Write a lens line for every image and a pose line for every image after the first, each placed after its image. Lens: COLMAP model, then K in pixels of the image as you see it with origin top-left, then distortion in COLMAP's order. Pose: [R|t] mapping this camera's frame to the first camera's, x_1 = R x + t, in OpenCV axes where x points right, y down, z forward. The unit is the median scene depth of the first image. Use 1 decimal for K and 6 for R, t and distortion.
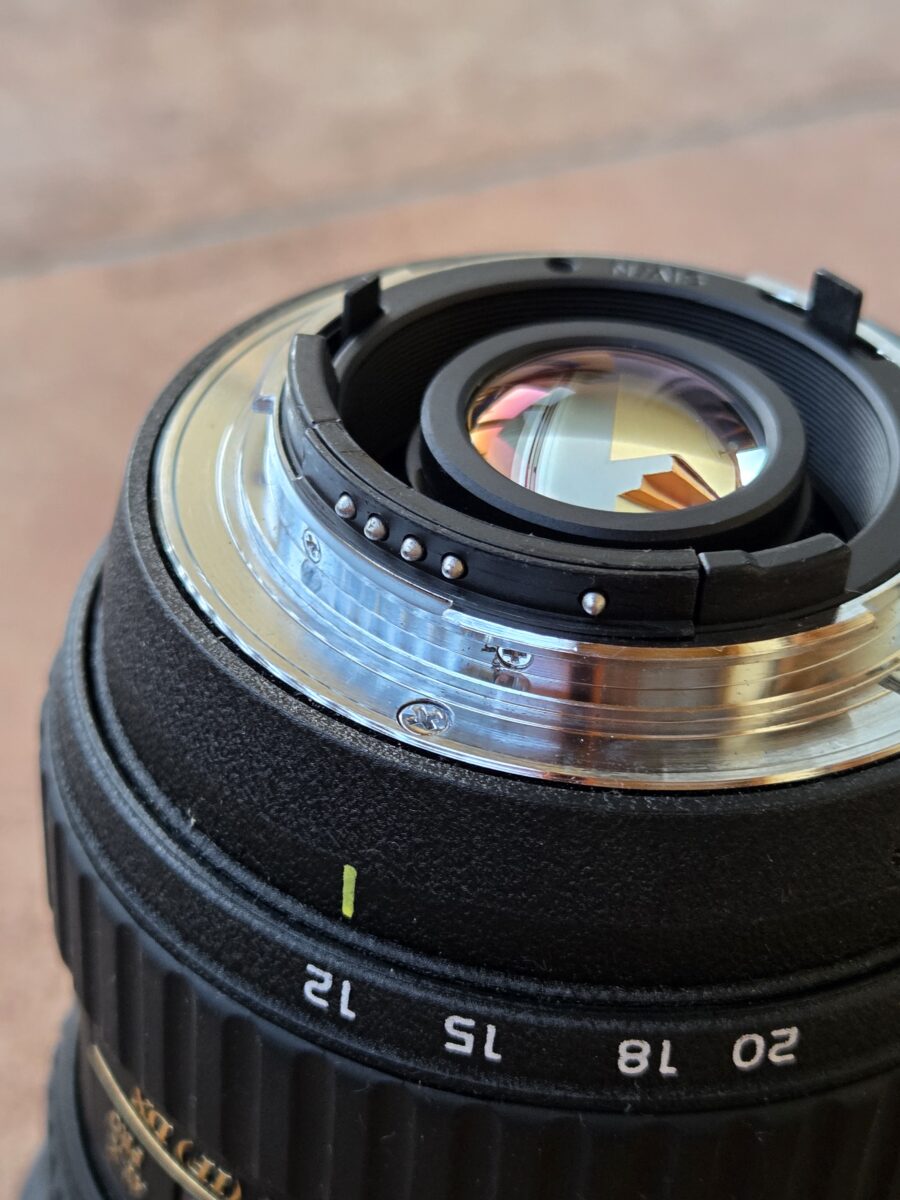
lens RADIAL K [[2403.3, 0, 450.0], [0, 2403.3, 600.0], [0, 0, 1]] dist [0.216117, -1.688699]
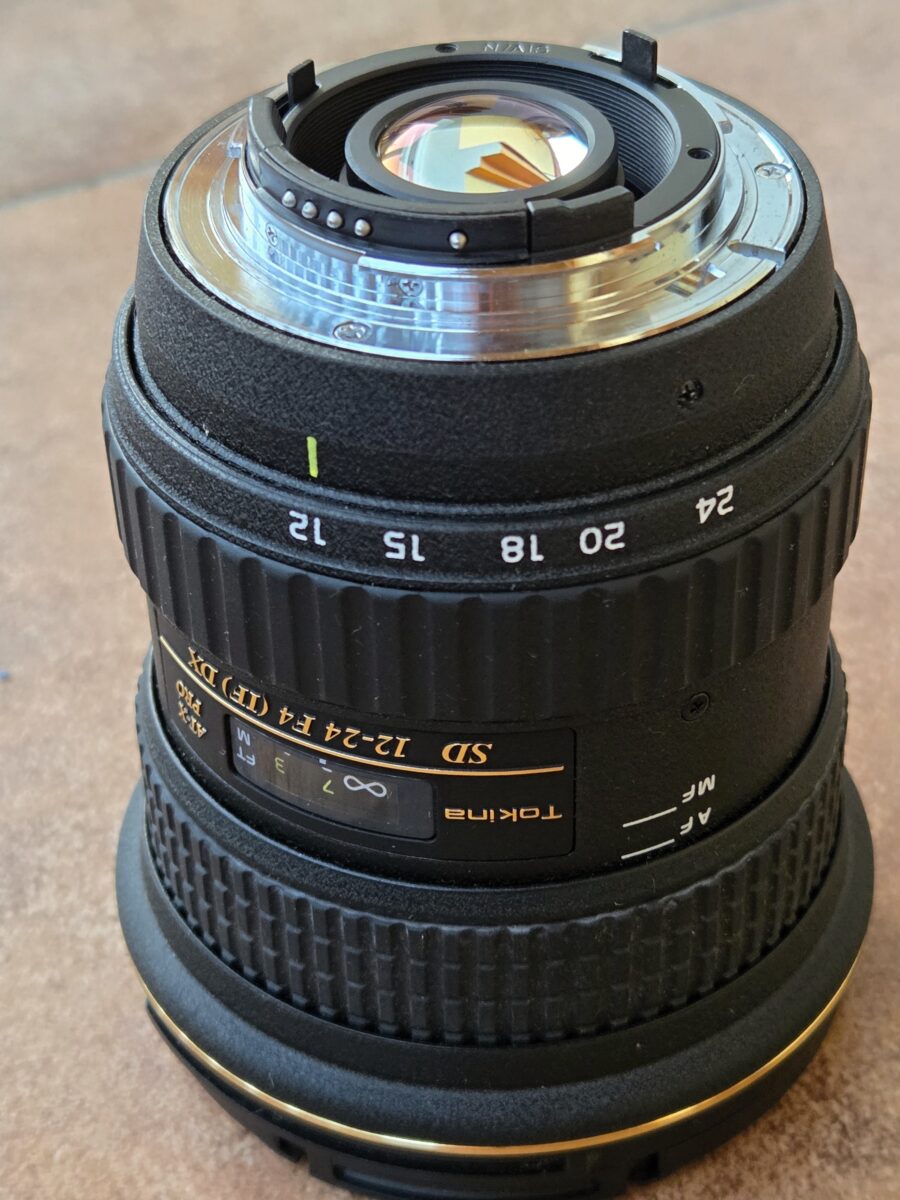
lens RADIAL K [[2403.3, 0, 450.0], [0, 2403.3, 600.0], [0, 0, 1]] dist [0.216117, -1.688699]
pose [[0.995744, -0.083451, -0.039105, 0.091178], [0.083417, 0.996512, -0.002513, 0.216520], [0.039178, -0.000760, 0.999232, -0.465327]]
